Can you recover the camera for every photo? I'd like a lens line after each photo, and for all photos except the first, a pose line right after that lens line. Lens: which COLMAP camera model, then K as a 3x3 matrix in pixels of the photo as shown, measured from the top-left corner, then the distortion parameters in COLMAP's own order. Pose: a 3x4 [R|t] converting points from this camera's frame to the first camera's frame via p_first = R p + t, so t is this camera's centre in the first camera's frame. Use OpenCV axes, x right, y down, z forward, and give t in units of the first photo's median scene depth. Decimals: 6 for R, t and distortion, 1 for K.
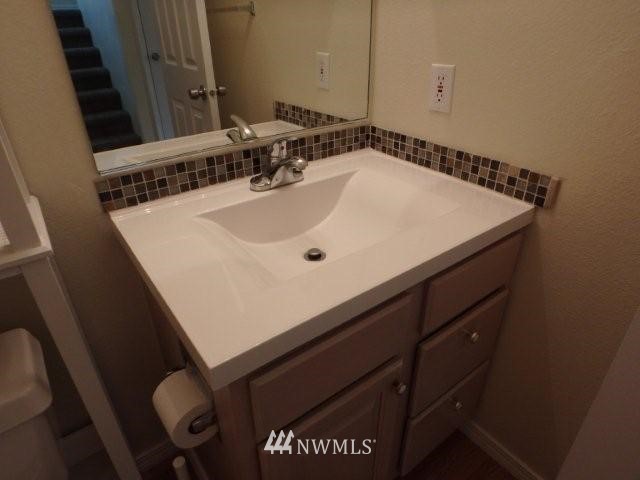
lens RADIAL K [[399.7, 0, 319.7], [0, 399.7, 240.5], [0, 0, 1]] dist [-0.031982, 0.011943]
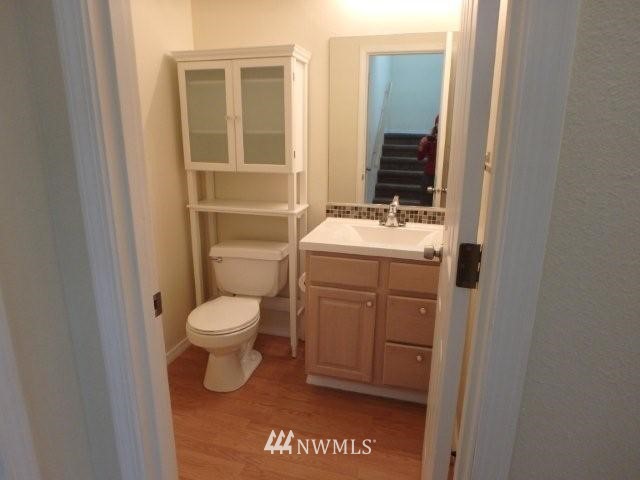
lens RADIAL K [[399.7, 0, 320.2], [0, 399.7, 239.1], [0, 0, 1]] dist [-0.031982, 0.011943]
pose [[0.608665, 0.220573, -0.762151, 1.435510], [-0.403442, 0.913171, -0.057916, 0.225409], [0.683199, 0.342735, 0.644804, -0.704038]]
